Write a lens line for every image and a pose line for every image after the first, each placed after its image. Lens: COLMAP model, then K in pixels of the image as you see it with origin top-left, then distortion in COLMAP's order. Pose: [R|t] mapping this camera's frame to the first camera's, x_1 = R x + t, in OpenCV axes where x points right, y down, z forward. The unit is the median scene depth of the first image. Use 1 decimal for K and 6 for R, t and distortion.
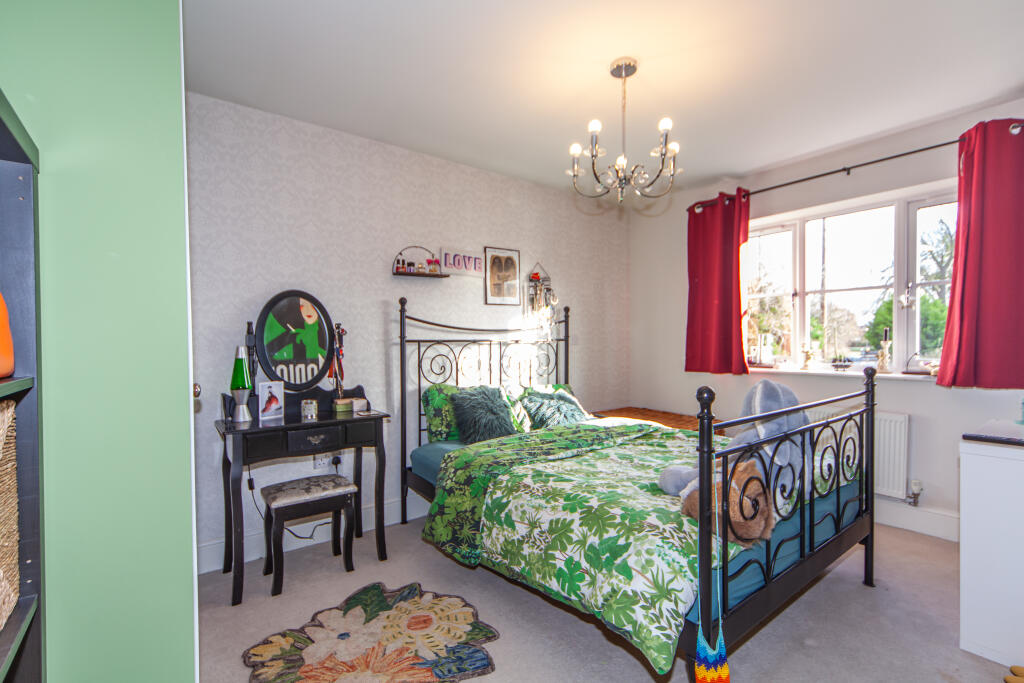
lens RADIAL K [[464.6, 0, 514.9], [0, 464.6, 342.6], [0, 0, 1]] dist [-0.001469, -0.000022]
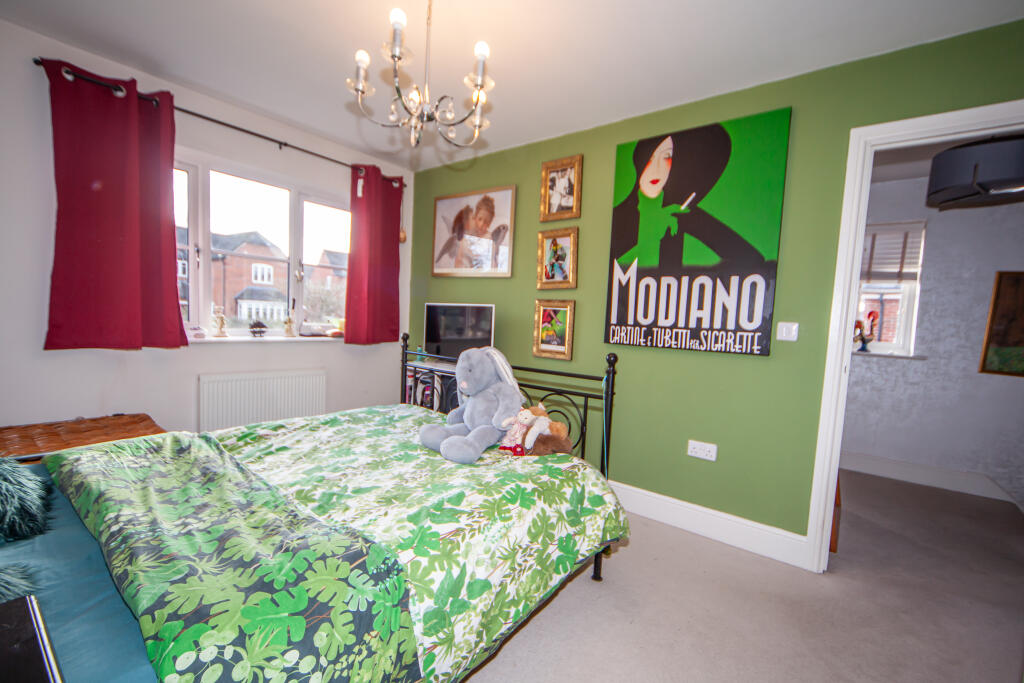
lens RADIAL K [[440.4, 0, 509.2], [0, 440.4, 350.0], [0, 0, 1]] dist [0.002030, -0.000111]
pose [[-0.258104, -0.078526, 0.962921, -0.470932], [-0.044018, 0.996612, 0.069475, -0.002825], [-0.965114, -0.024454, -0.260686, 0.873777]]
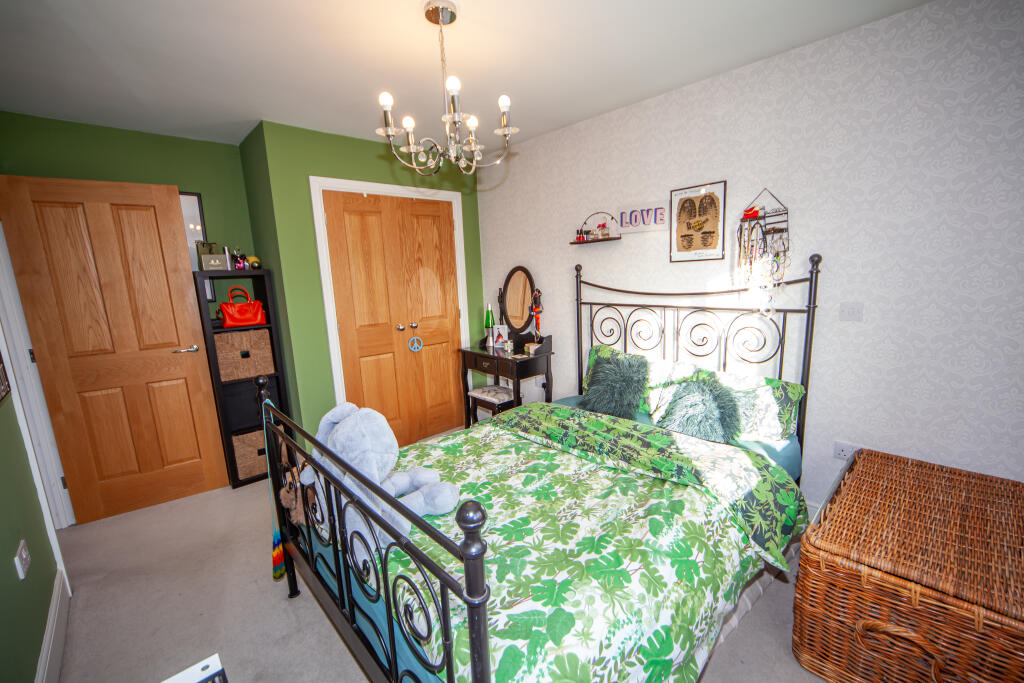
lens RADIAL K [[413.9, 0, 514.0], [0, 413.9, 341.9], [0, 0, 1]] dist [-0.000973, 0.000005]
pose [[0.107342, 0.165026, -0.980431, 0.744599], [0.024954, 0.985370, 0.168589, -0.083321], [0.993909, -0.042563, 0.101653, 0.718677]]
